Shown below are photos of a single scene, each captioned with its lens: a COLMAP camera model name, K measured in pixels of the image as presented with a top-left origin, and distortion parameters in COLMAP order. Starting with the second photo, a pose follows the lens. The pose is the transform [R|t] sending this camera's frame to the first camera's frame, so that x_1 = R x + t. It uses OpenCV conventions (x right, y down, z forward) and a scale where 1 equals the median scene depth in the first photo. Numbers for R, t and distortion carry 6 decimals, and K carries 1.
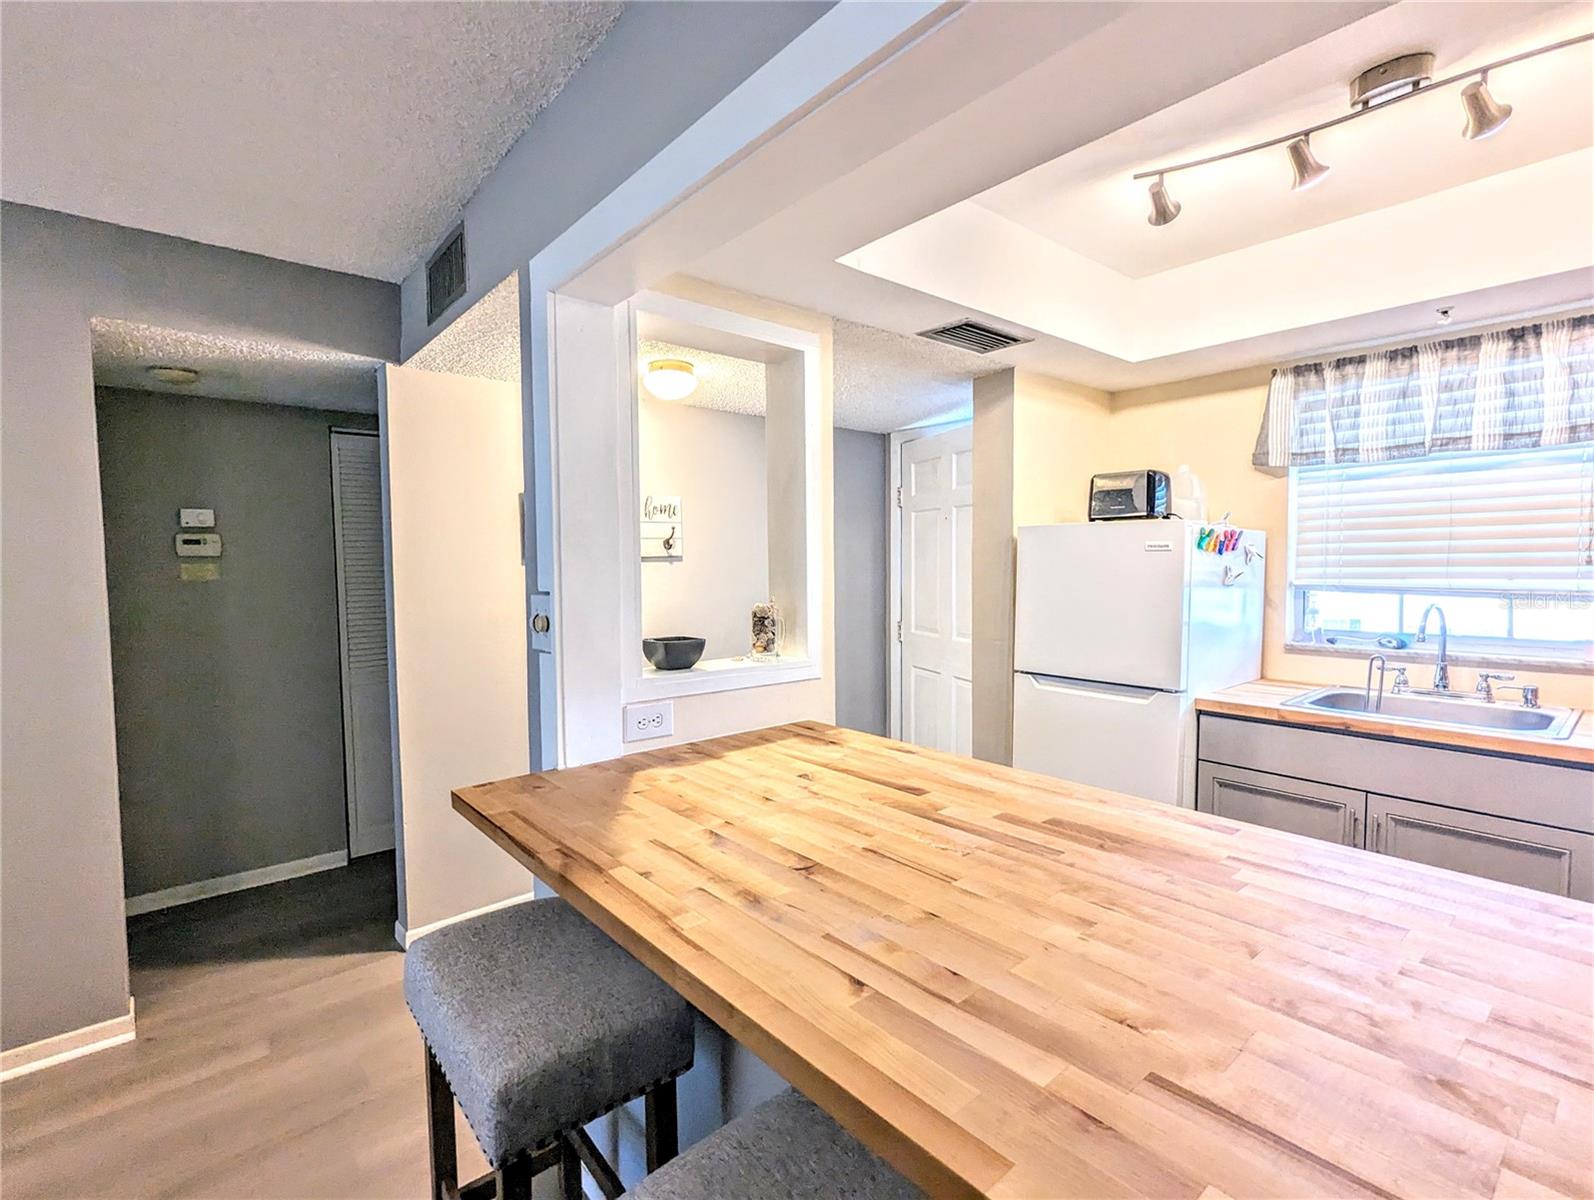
lens RADIAL K [[754.1, 0, 799.4], [0, 754.1, 604.7], [0, 0, 1]] dist [-0.004147, 0.000759]
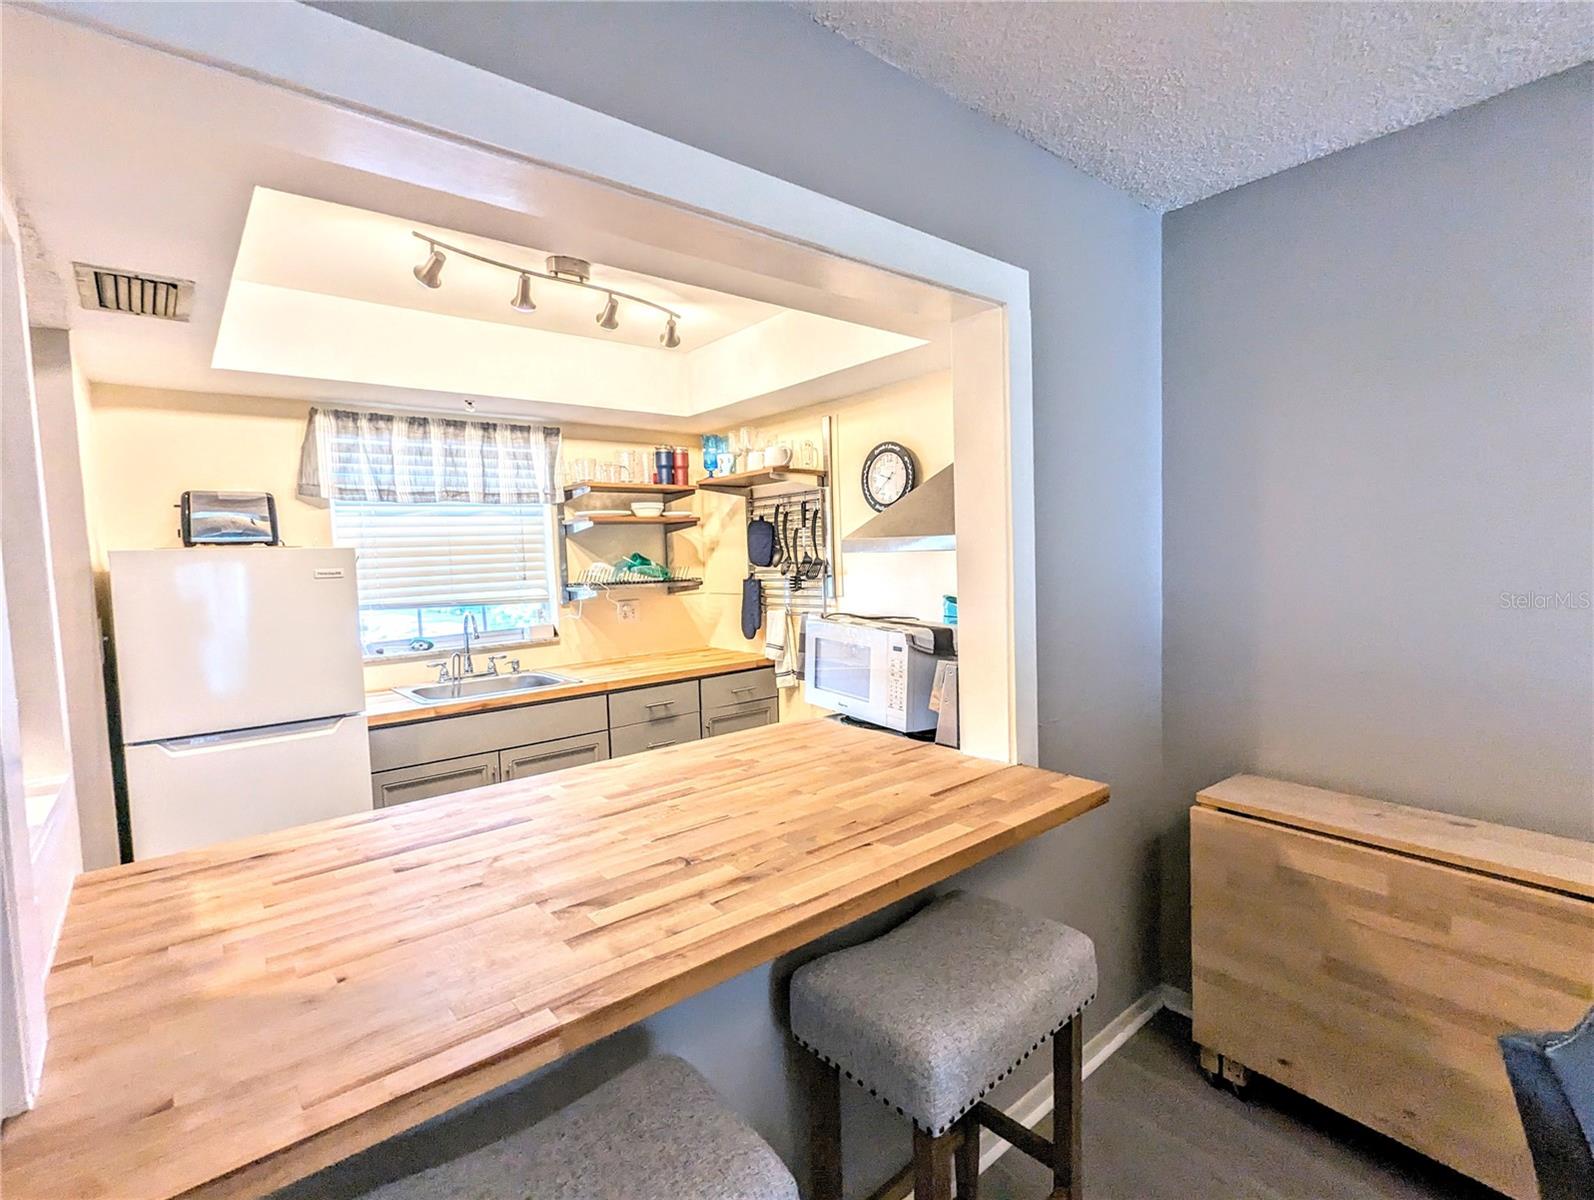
lens RADIAL K [[754.1, 0, 795.6], [0, 754.1, 604.6], [0, 0, 1]] dist [-0.004147, 0.000759]
pose [[0.007502, -0.058561, 0.998256, -0.528516], [0.091489, 0.994137, 0.057631, -0.038320], [-0.995778, 0.090897, 0.012816, 0.385925]]
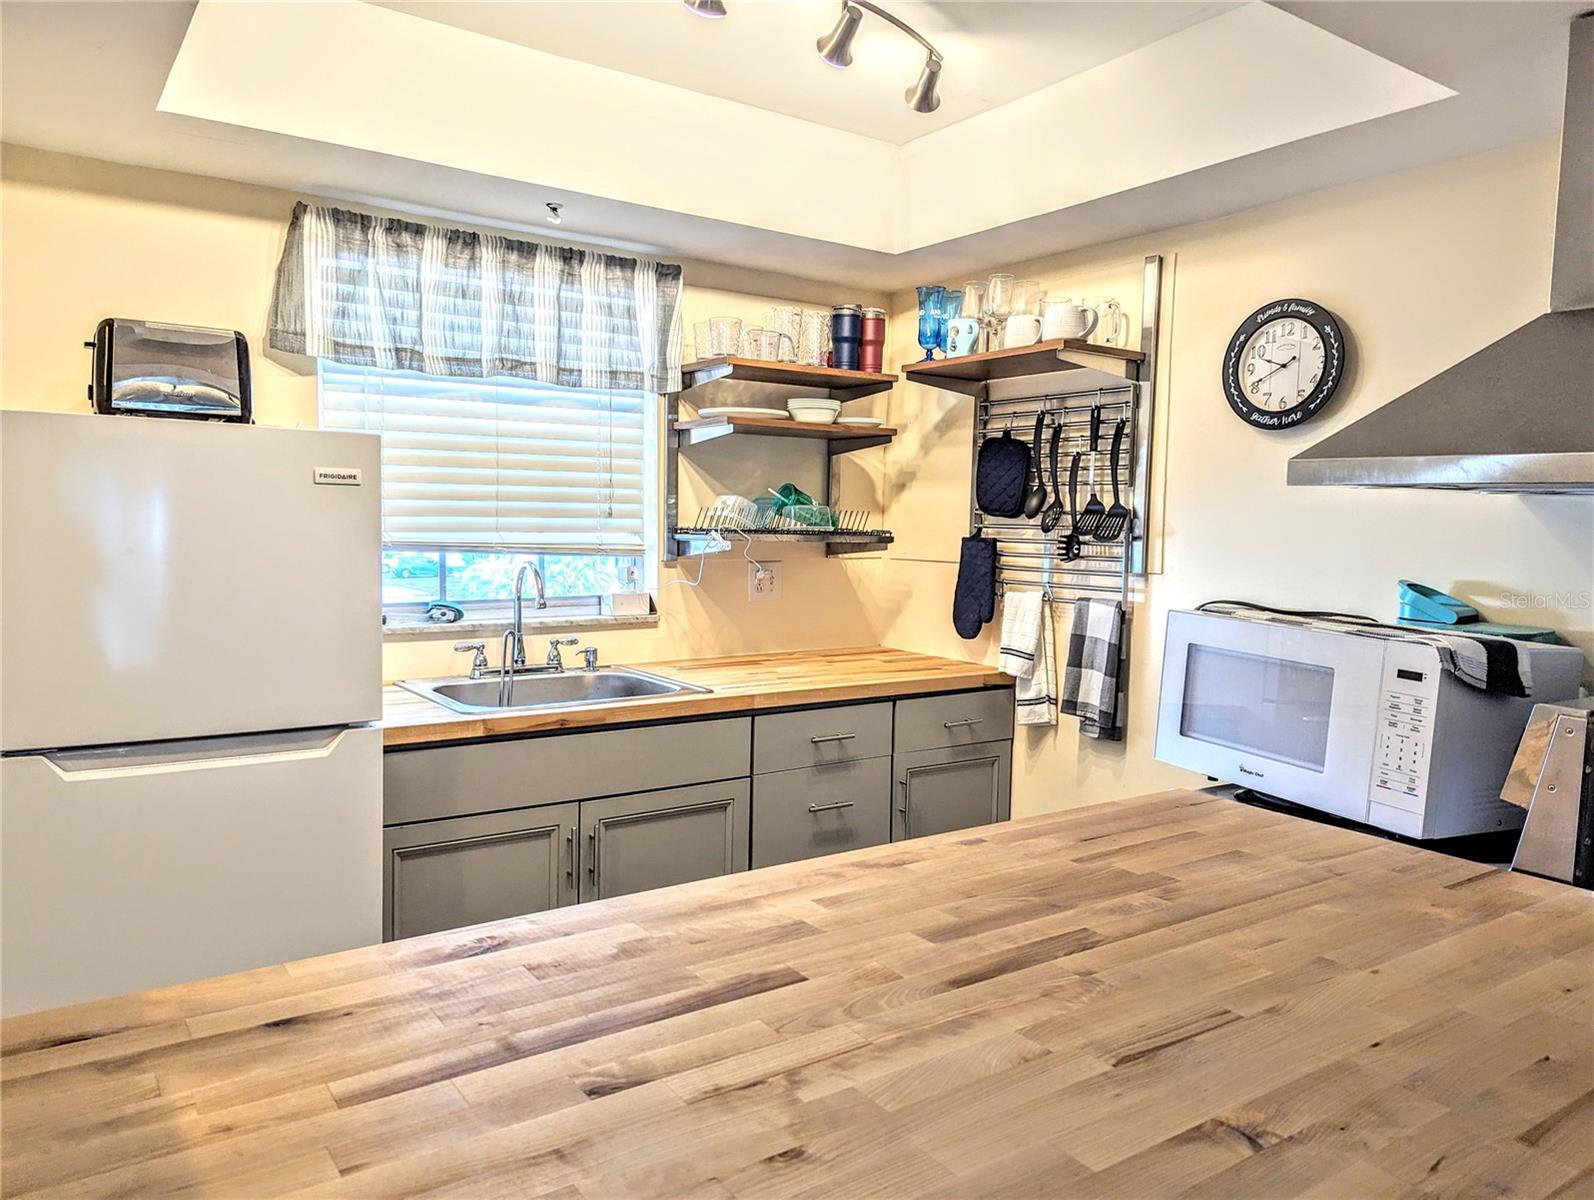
lens RADIAL K [[1119.1, 0, 794.8], [0, 1119.1, 598.8], [0, 0, 1]] dist [0.057179, -0.036706]
pose [[0.097083, -0.064007, 0.993216, -0.354153], [0.036846, 0.997477, 0.060680, -0.025318], [-0.994594, 0.030705, 0.099196, 0.588406]]
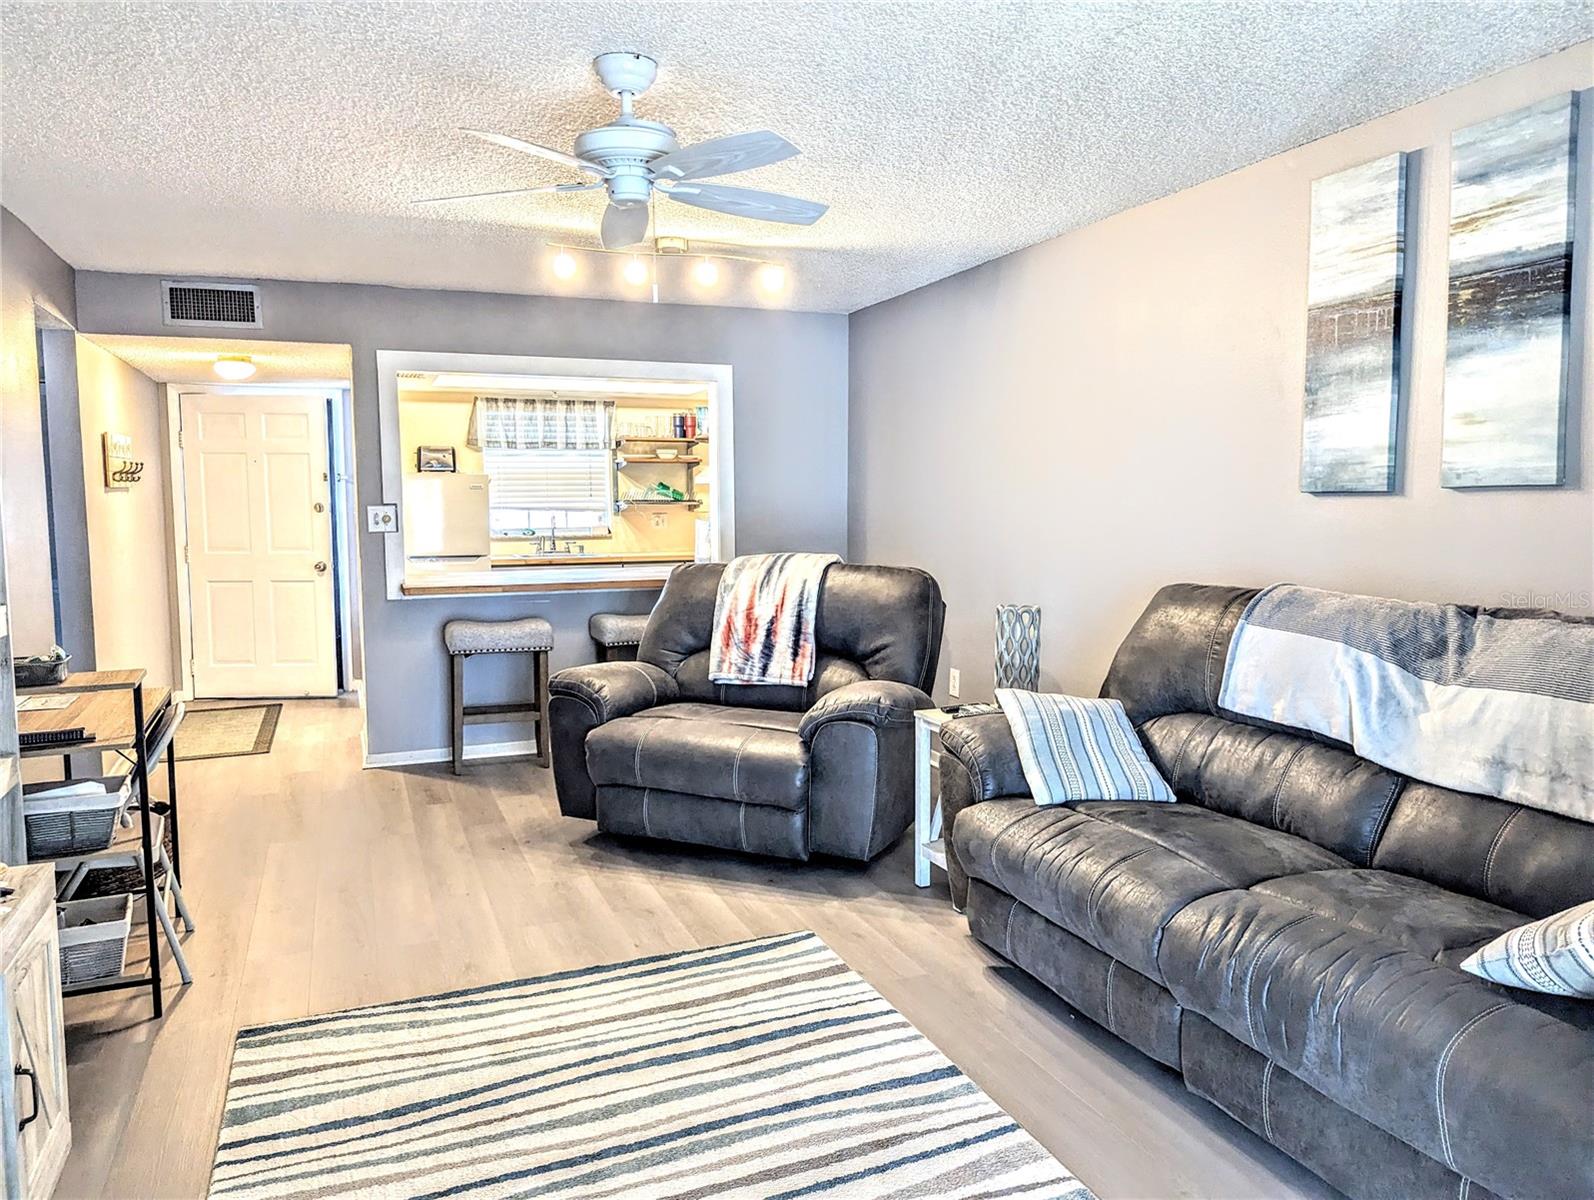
lens RADIAL K [[1119.1, 0, 812.4], [0, 1119.1, 595.3], [0, 0, 1]] dist [0.057179, -0.036706]
pose [[0.305043, -0.077521, 0.949178, -2.260702], [0.057063, 0.996378, 0.063037, 0.079637], [-0.950628, 0.034934, 0.308362, -0.843467]]
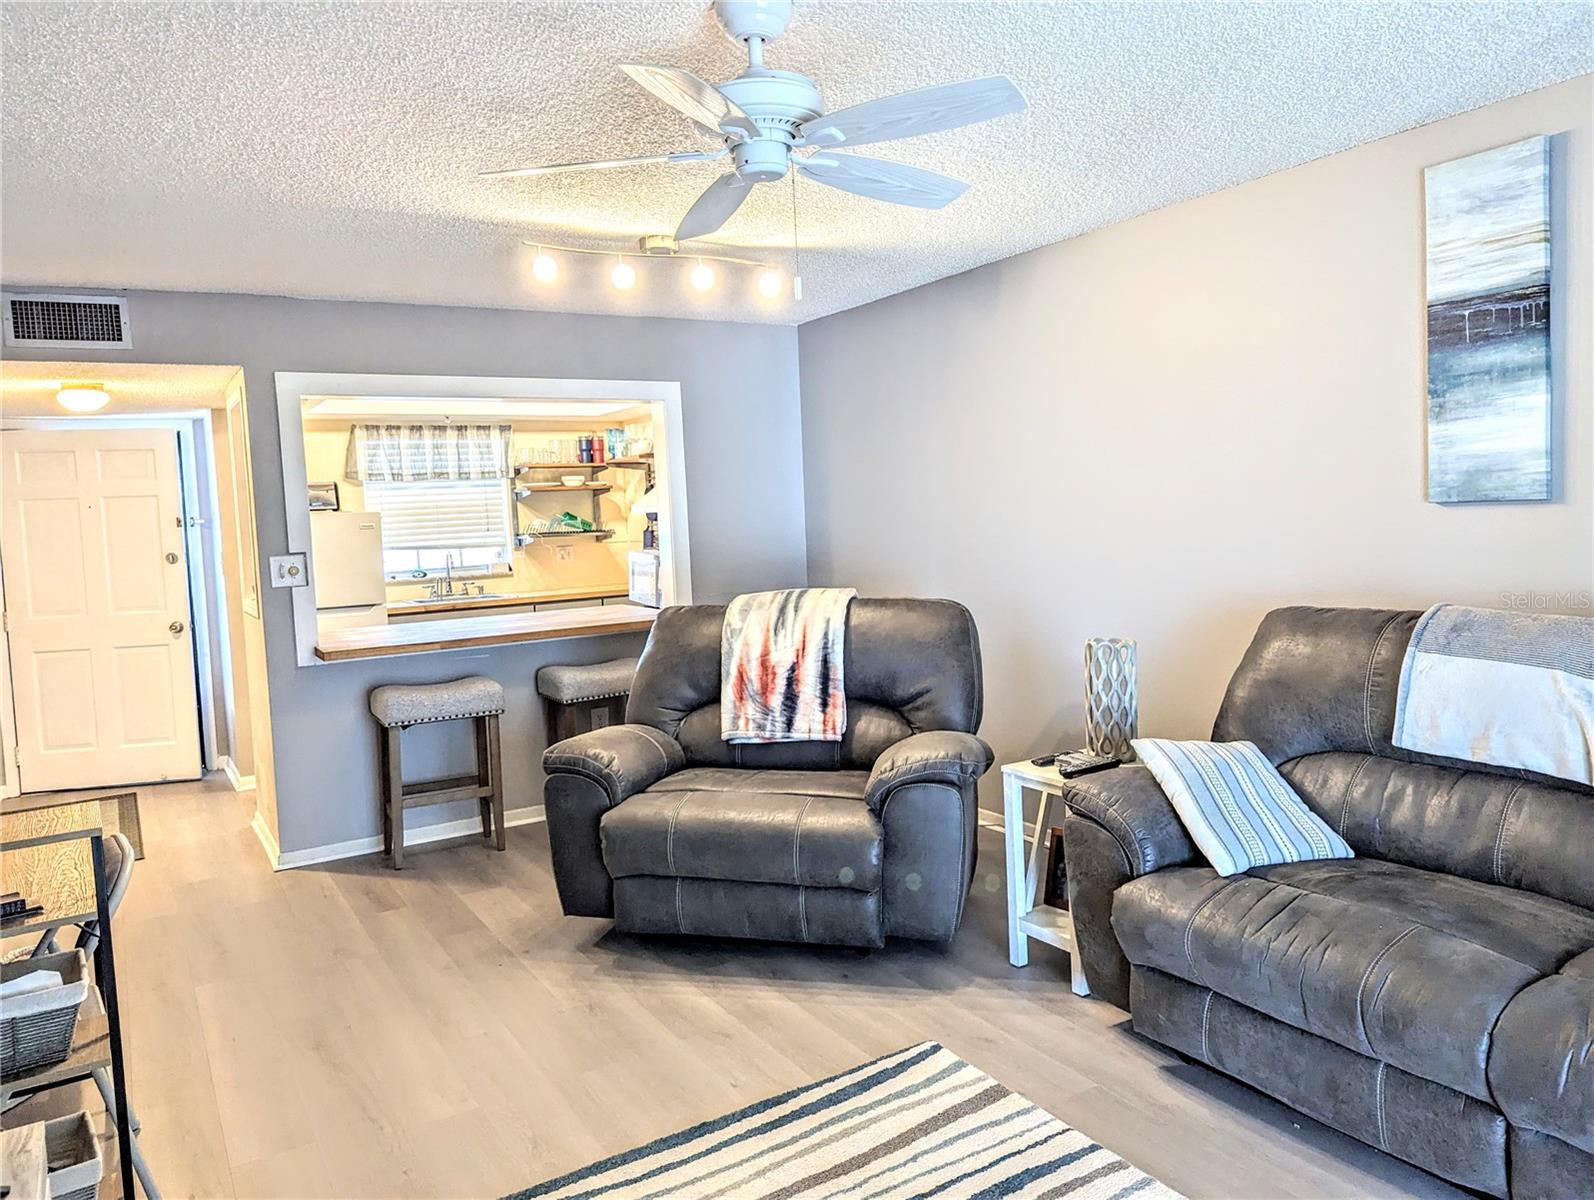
lens RADIAL K [[1119.1, 0, 817.4], [0, 1119.1, 580.5], [0, 0, 1]] dist [0.057179, -0.036706]
pose [[0.145032, -0.061762, 0.987497, -2.117377], [0.098730, 0.993972, 0.047666, 0.031148], [-0.984489, 0.090582, 0.150256, -0.479121]]
